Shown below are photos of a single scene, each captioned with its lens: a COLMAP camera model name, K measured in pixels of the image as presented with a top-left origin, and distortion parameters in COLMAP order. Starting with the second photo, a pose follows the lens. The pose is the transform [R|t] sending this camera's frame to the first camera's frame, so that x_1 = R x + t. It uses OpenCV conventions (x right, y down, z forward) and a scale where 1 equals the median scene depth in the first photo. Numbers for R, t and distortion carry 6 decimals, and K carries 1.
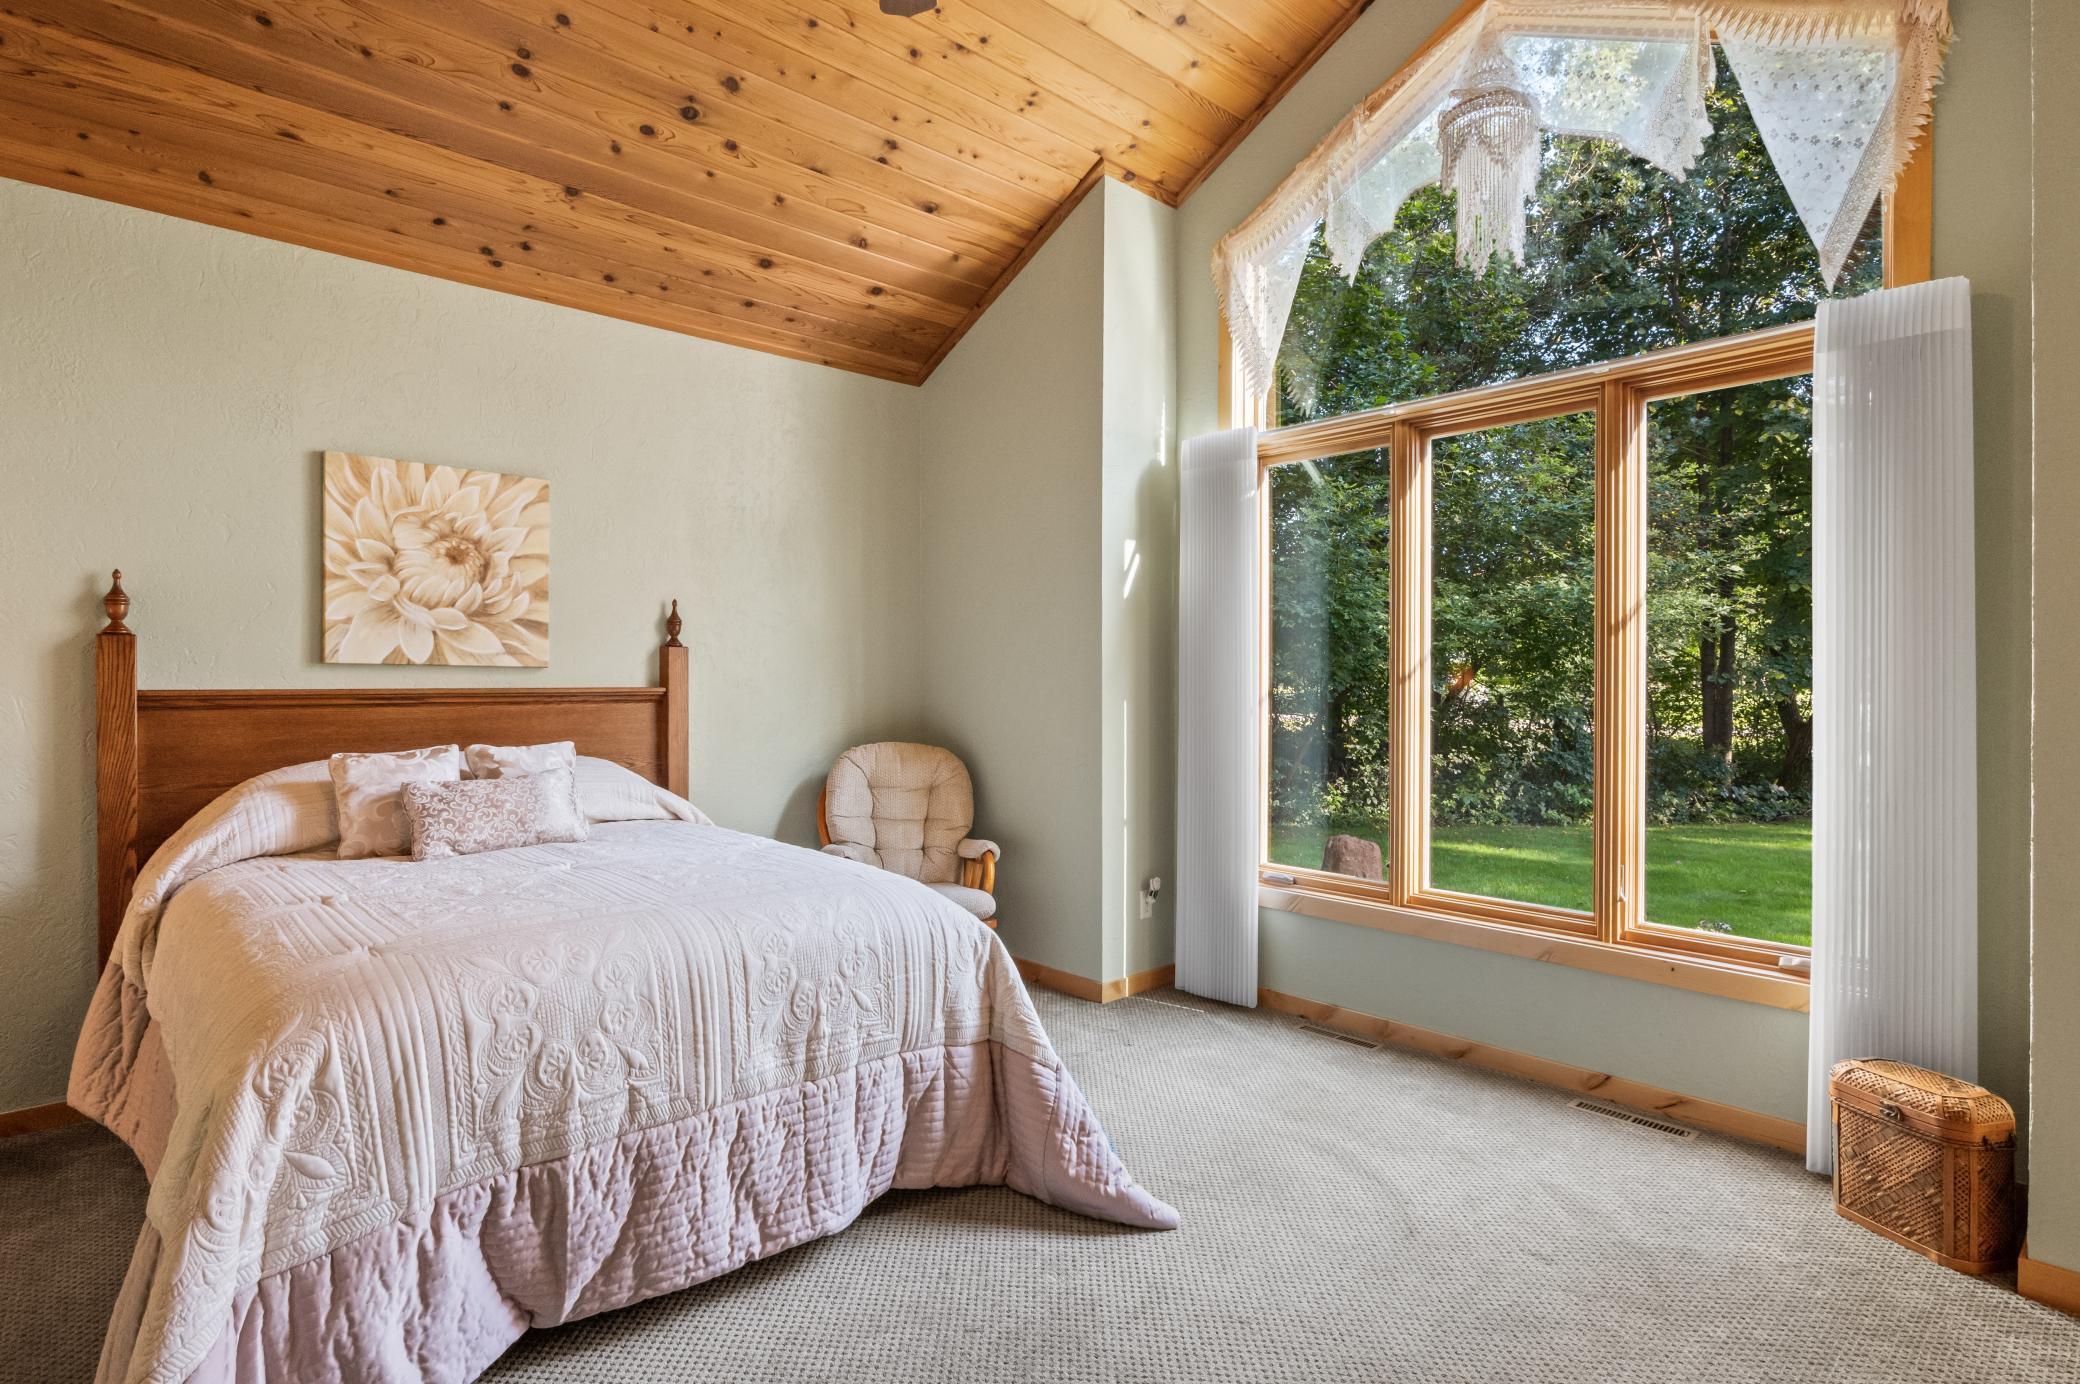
lens RADIAL K [[1032.8, 0, 1046.4], [0, 1032.8, 688.5], [0, 0, 1]] dist [-0.001324, 0.000700]
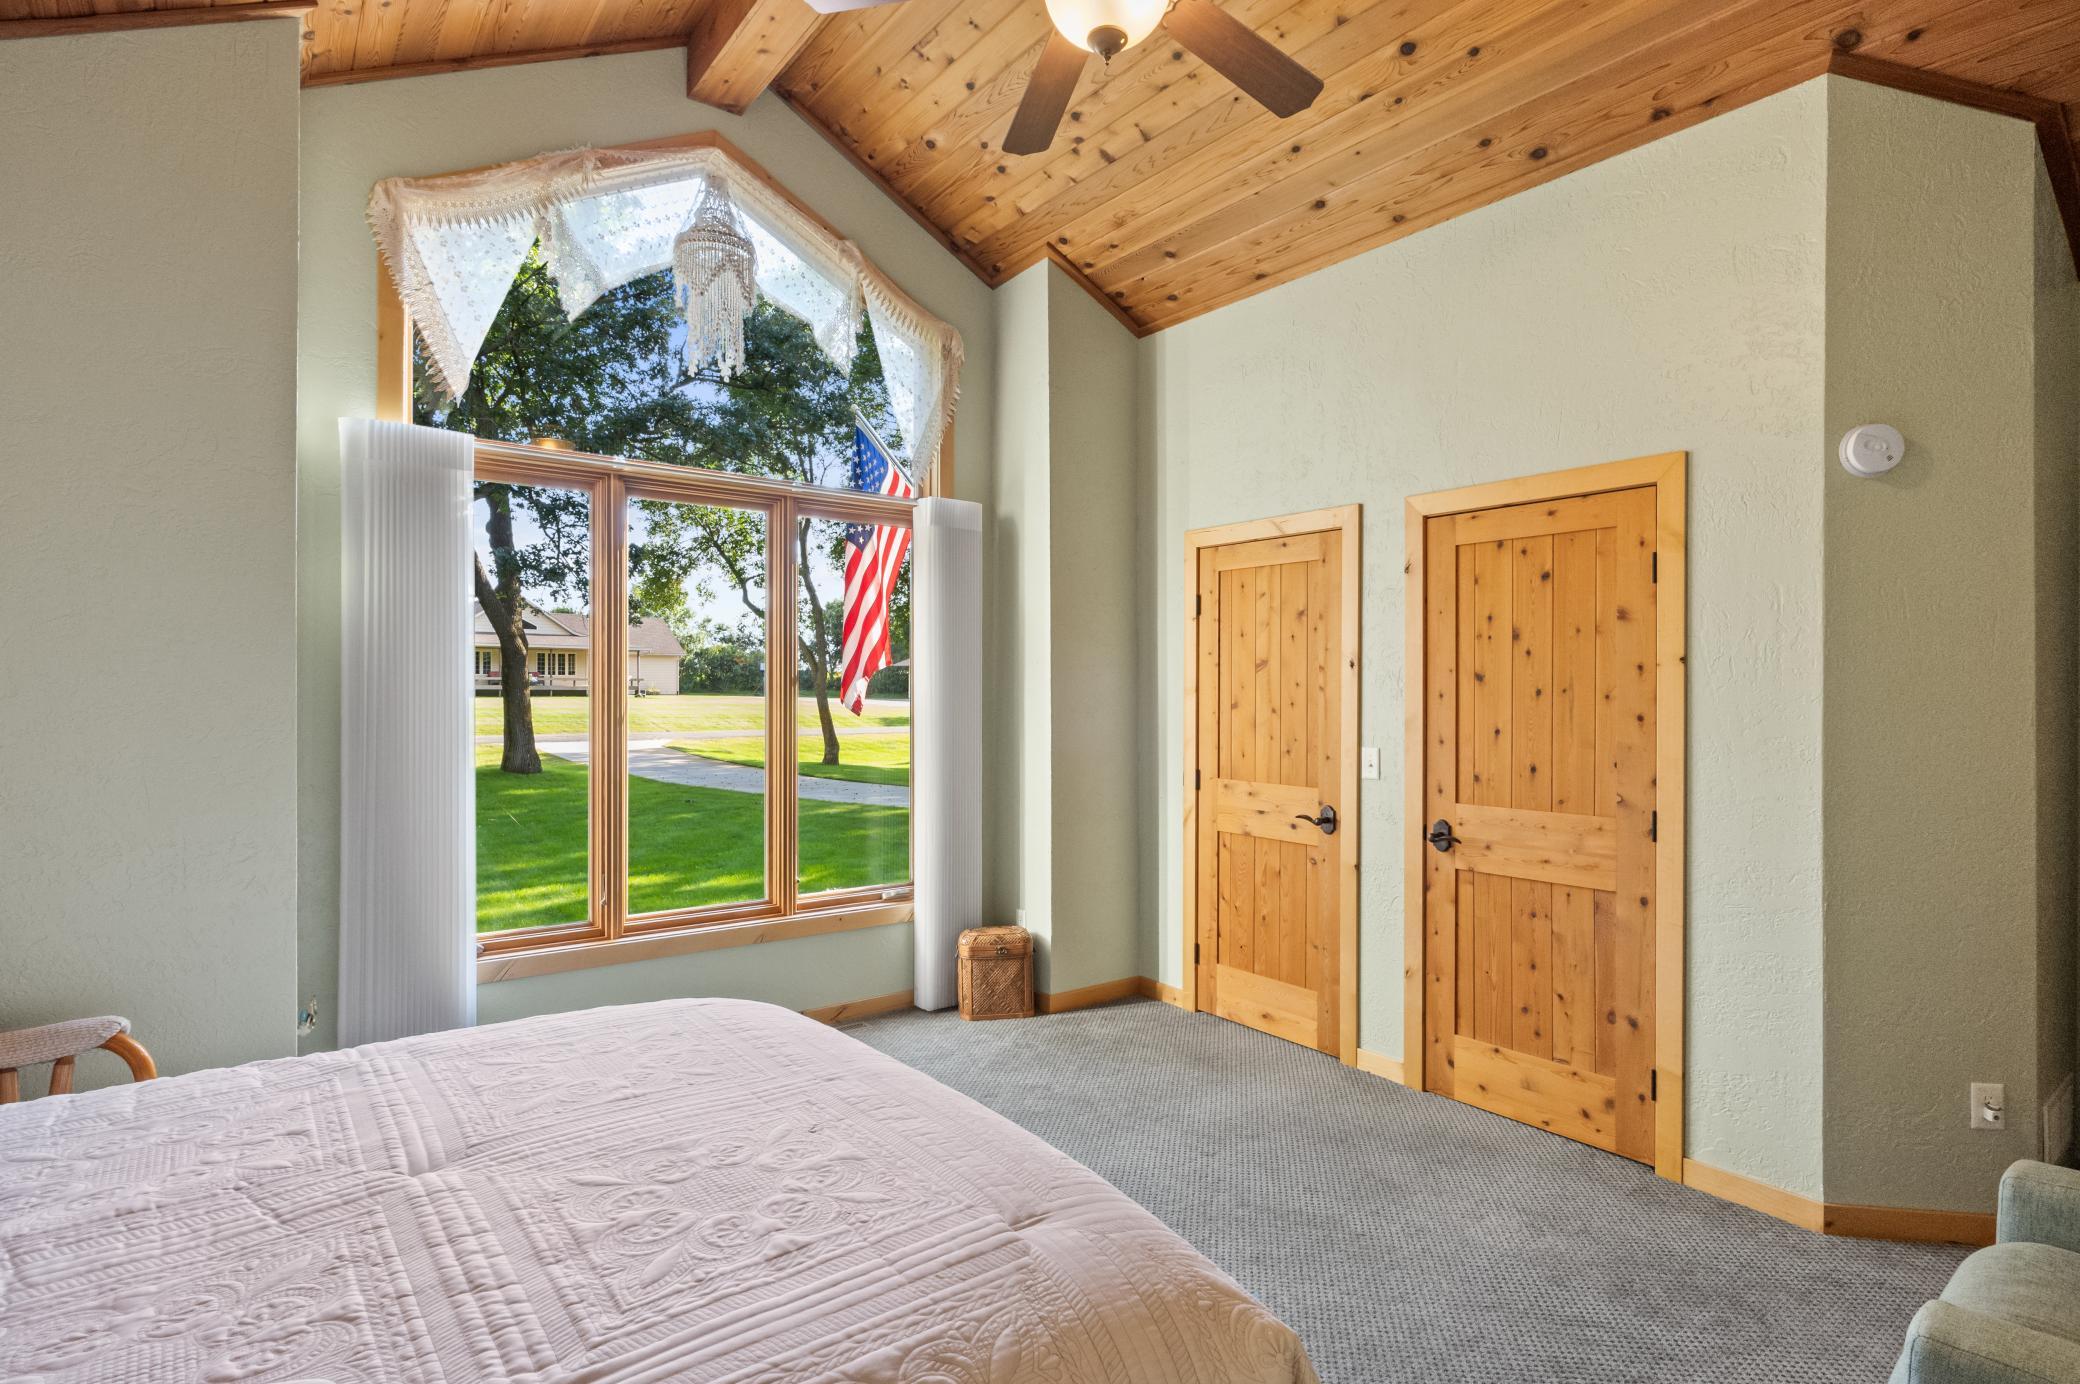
lens RADIAL K [[1032.8, 0, 1046.4], [0, 1032.8, 688.5], [0, 0, 1]] dist [-0.001324, 0.000700]
pose [[0.099526, -0.009500, 0.994990, -0.823483], [0.000351, 0.999955, 0.009512, -0.067271], [-0.995035, -0.000597, 0.099525, 0.584458]]
